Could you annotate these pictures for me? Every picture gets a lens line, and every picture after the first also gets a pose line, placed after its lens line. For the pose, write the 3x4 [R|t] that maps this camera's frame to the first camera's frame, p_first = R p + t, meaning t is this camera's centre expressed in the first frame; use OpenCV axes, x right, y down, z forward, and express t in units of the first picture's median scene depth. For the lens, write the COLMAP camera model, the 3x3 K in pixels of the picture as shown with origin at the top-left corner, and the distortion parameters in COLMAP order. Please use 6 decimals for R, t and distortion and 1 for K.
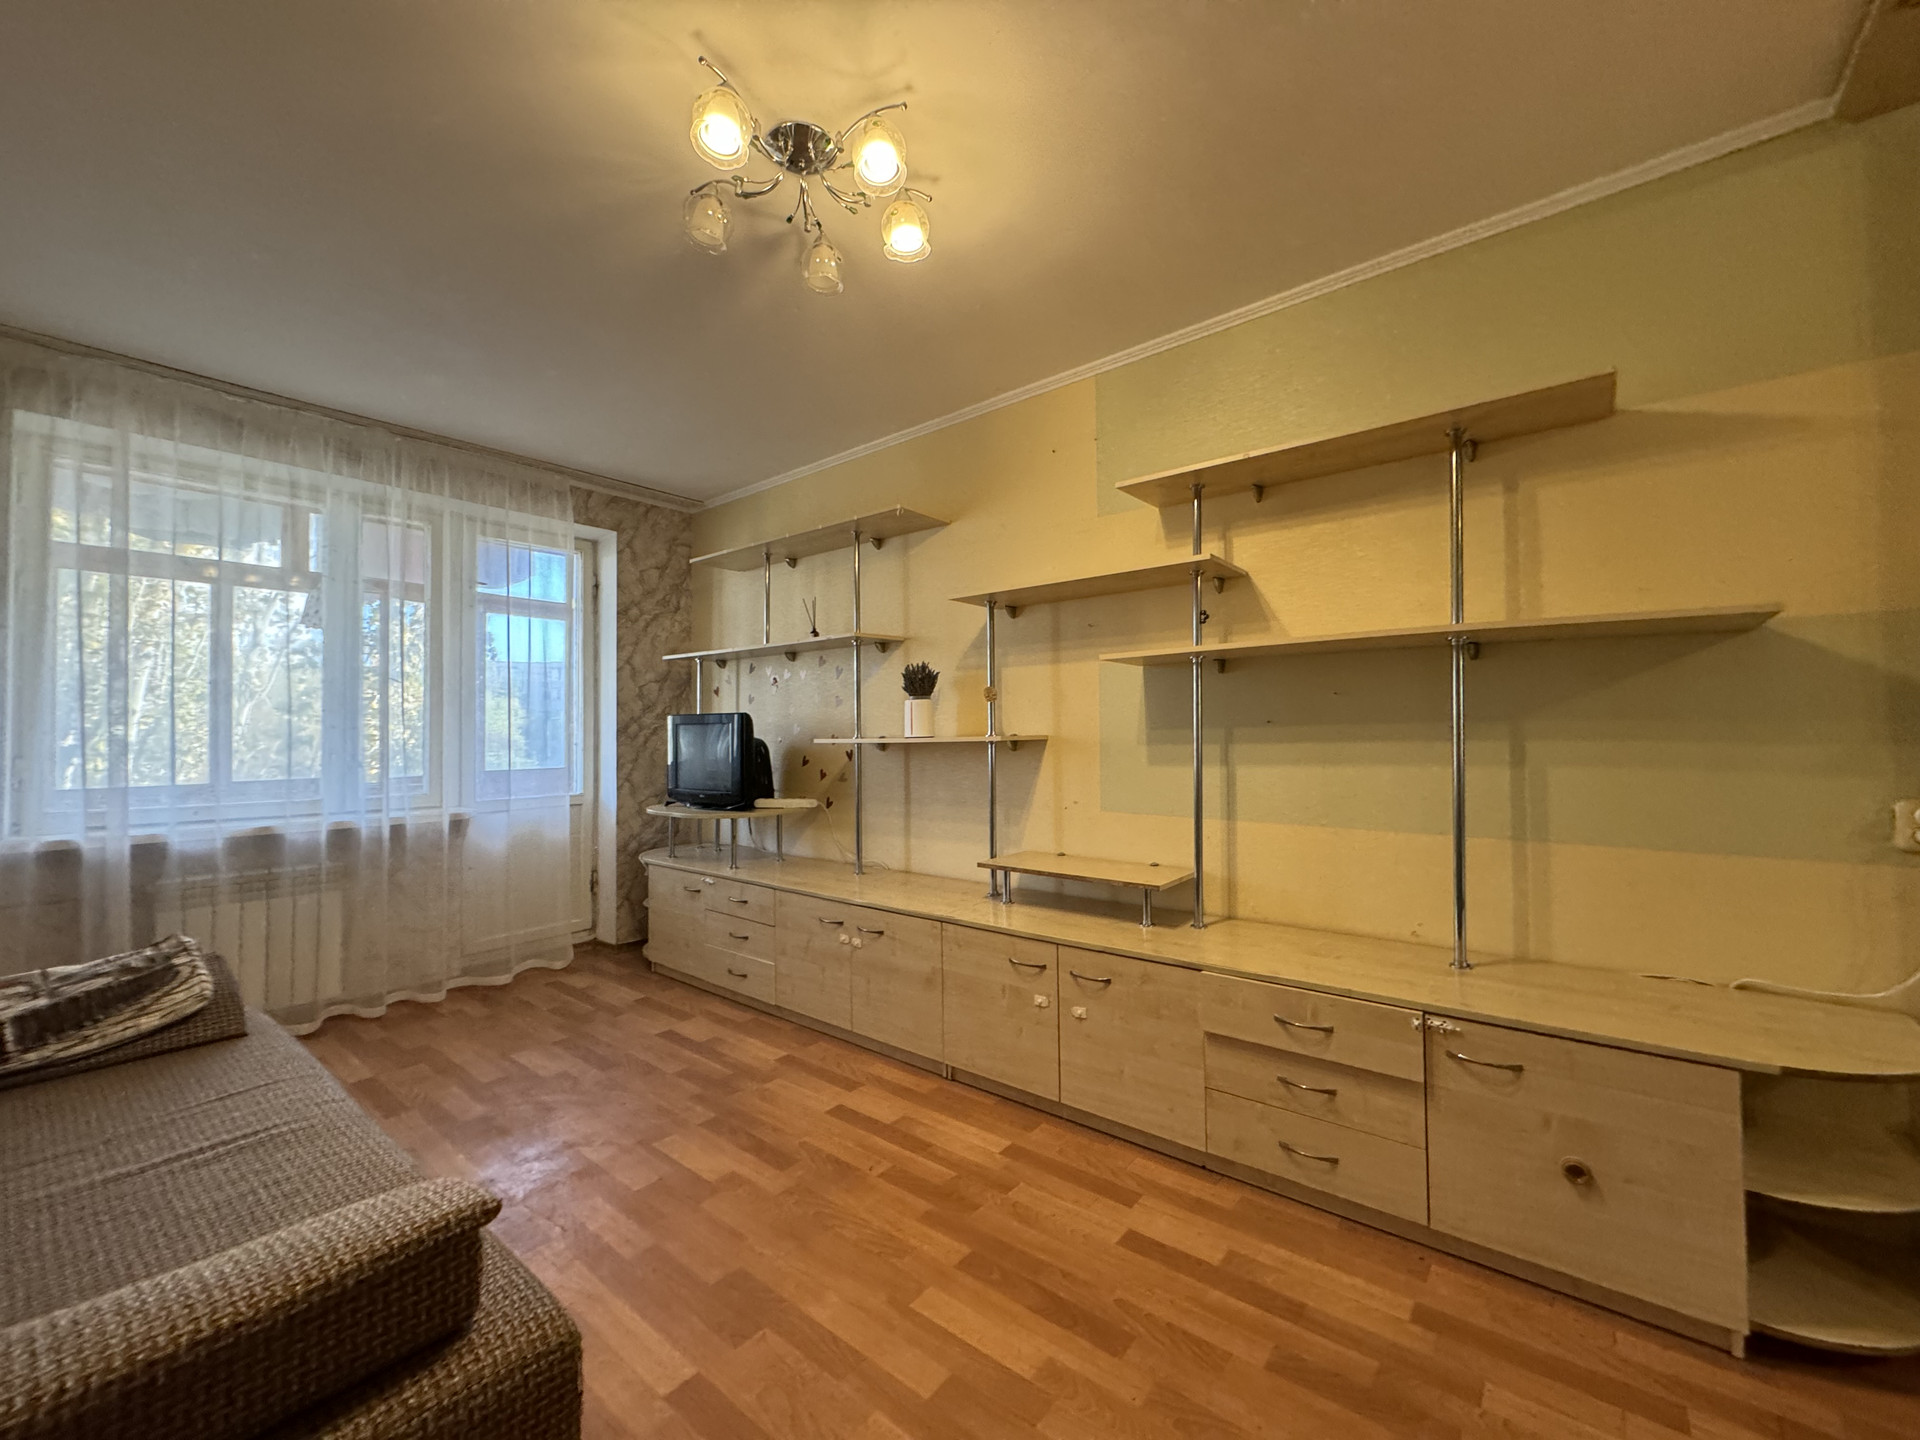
lens RADIAL K [[767.8, 0, 959.6], [0, 767.8, 714.5], [0, 0, 1]] dist [-0.002519, 0.000254]
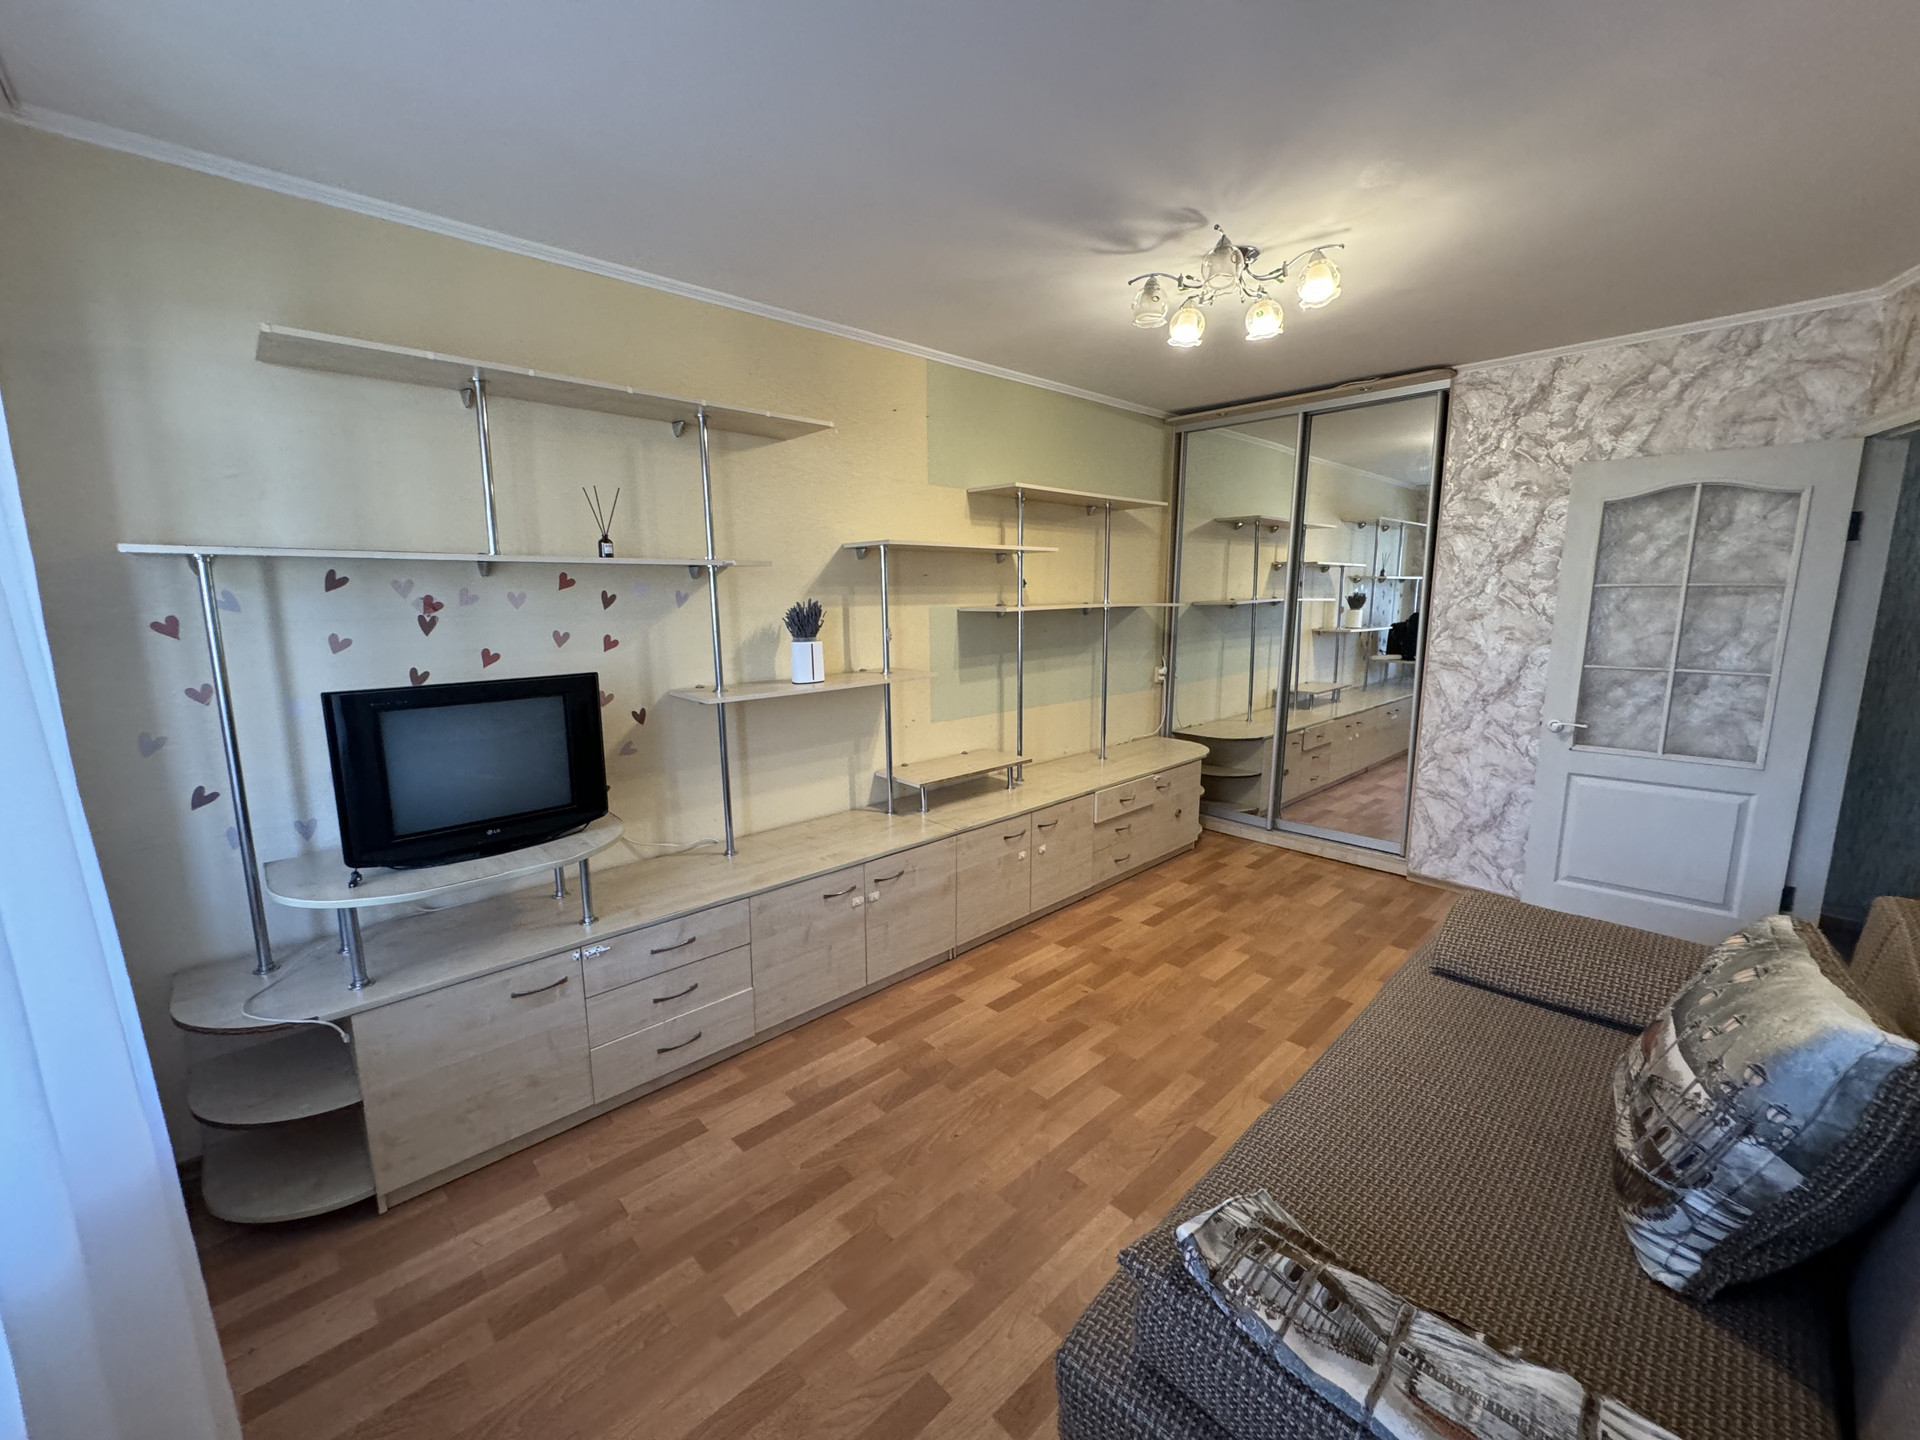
lens RADIAL K [[767.8, 0, 956.8], [0, 767.8, 716.4], [0, 0, 1]] dist [-0.002519, 0.000254]
pose [[0.132462, -0.151801, 0.979495, -1.132825], [-0.018377, 0.987657, 0.155551, -0.091722], [-0.991018, -0.038605, 0.128037, 0.844068]]
